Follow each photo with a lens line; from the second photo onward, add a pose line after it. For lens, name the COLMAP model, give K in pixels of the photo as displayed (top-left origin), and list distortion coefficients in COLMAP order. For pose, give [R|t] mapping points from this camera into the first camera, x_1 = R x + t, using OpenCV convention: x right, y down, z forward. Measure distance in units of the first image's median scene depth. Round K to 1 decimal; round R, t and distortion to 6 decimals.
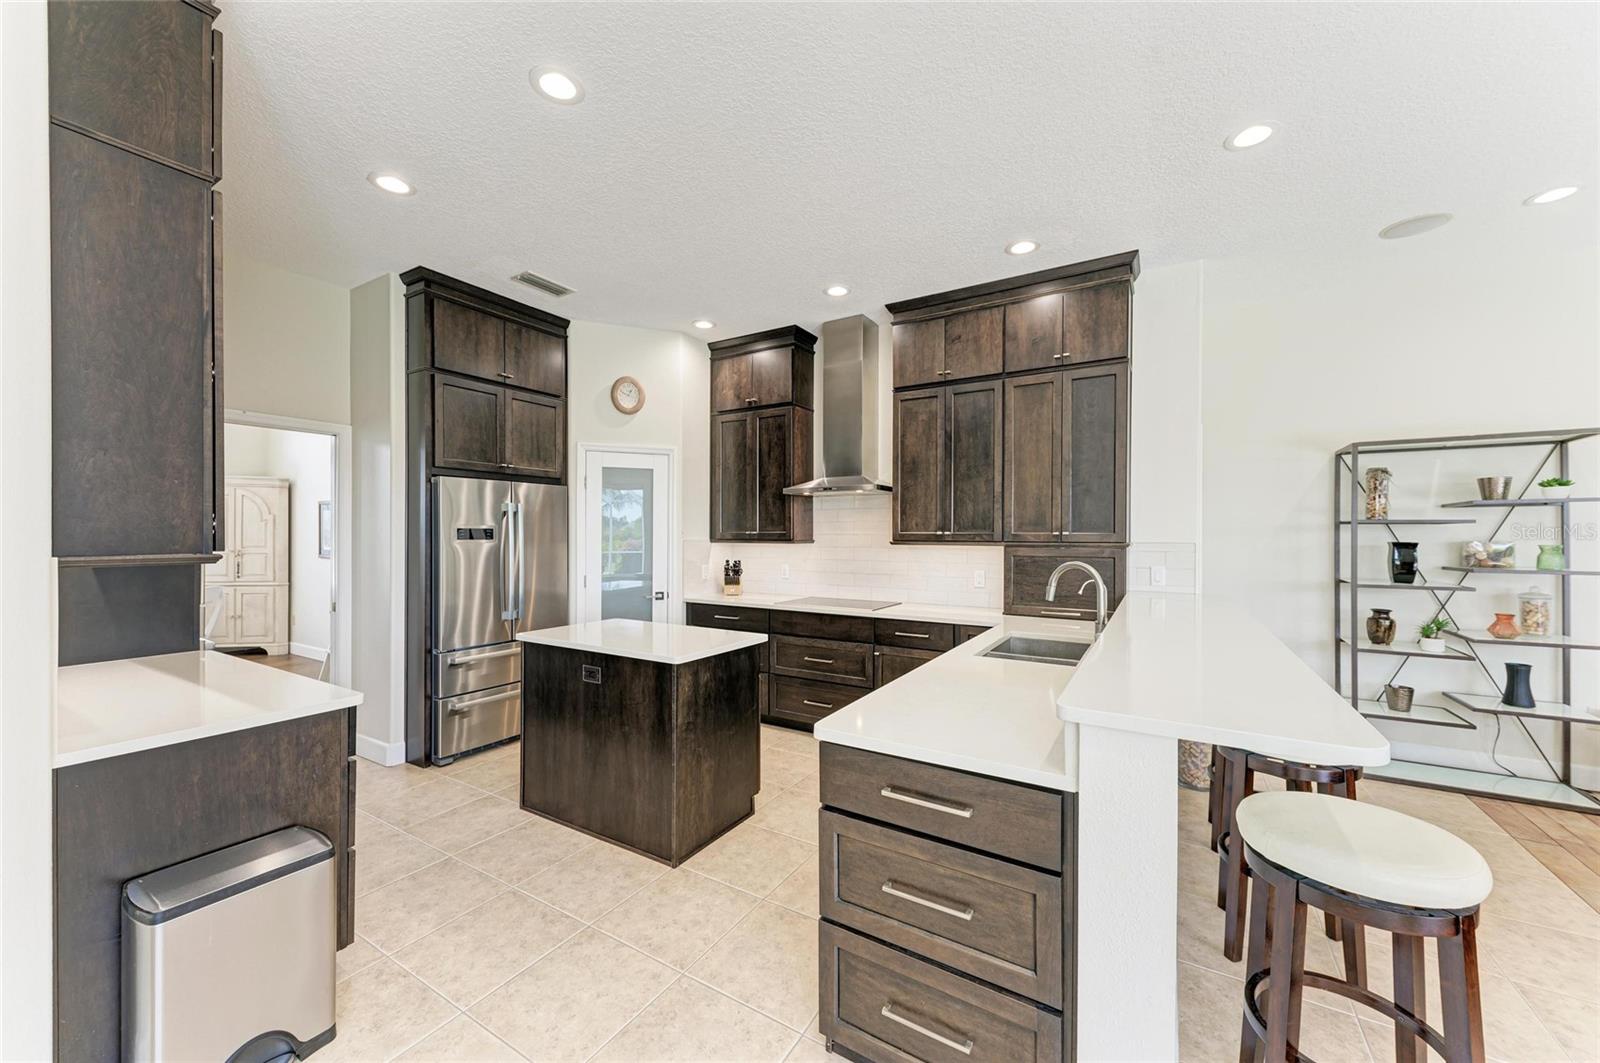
lens RADIAL K [[625.7, 0, 798.4], [0, 625.7, 531.7], [0, 0, 1]] dist [0.021469, 0.000072]
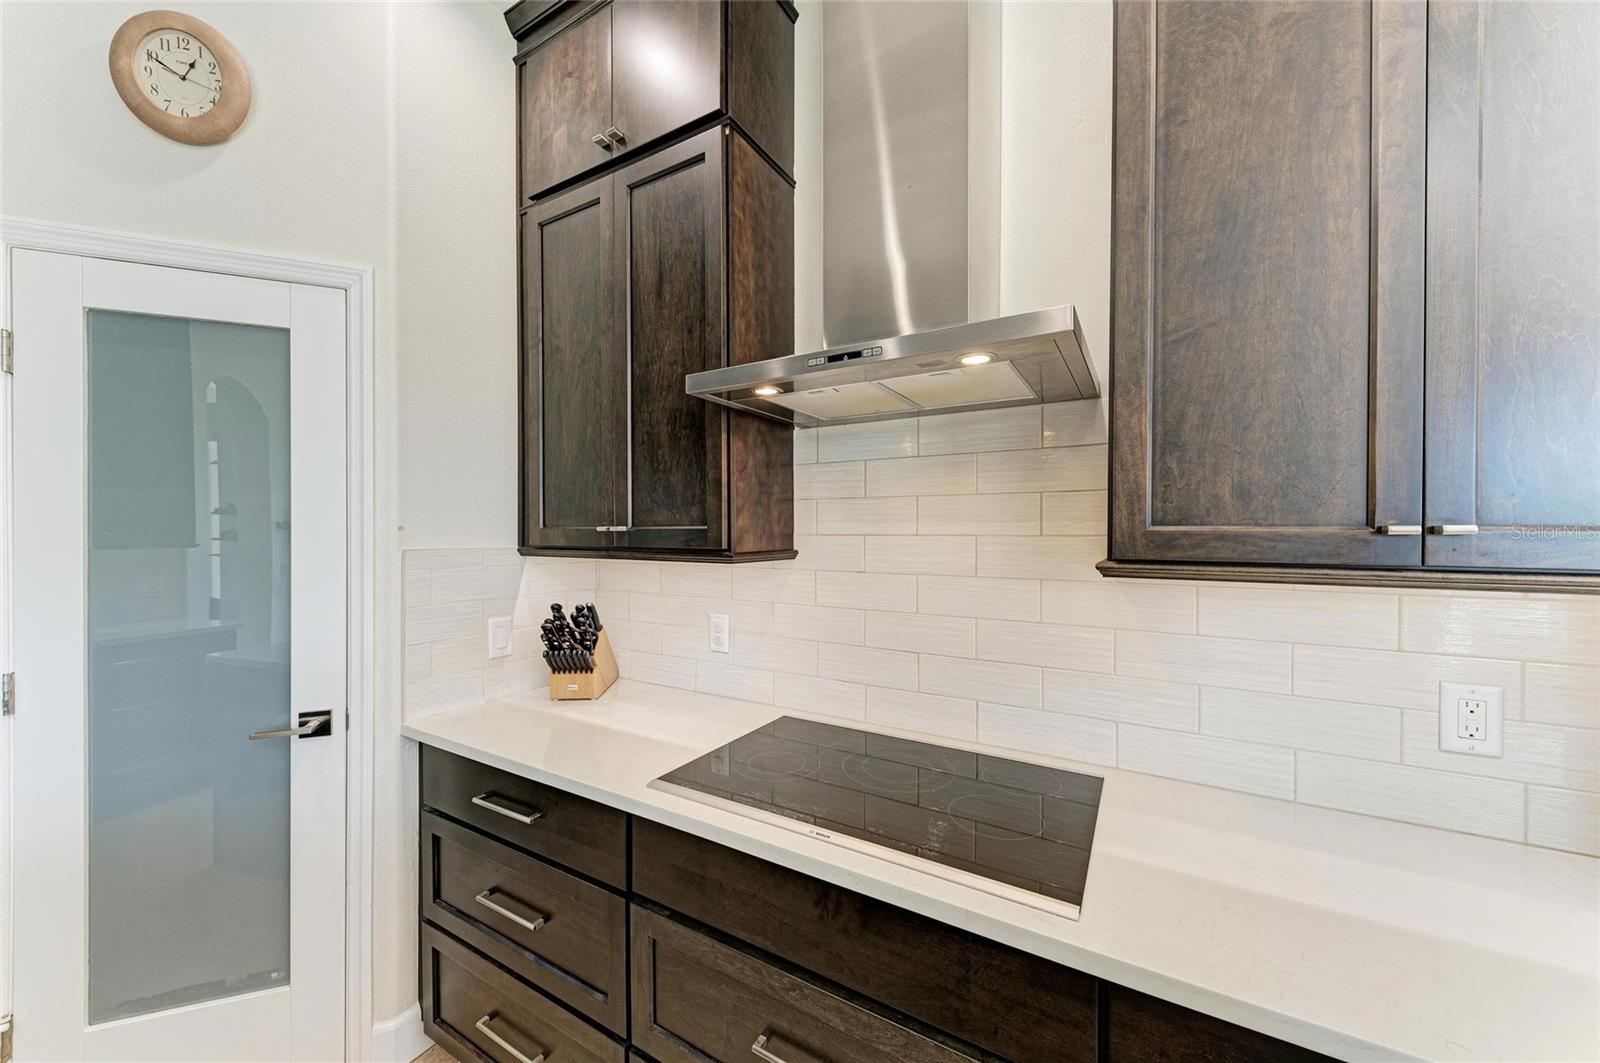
lens RADIAL K [[577.3, 0, 800.3], [0, 577.3, 535.9], [0, 0, 1]] dist [-0.017672, -0.000043]
pose [[0.999723, 0.002160, 0.023454, 0.021003], [-0.002232, 0.999993, 0.003053, 0.003806], [-0.023447, -0.003105, 0.999720, 0.696747]]
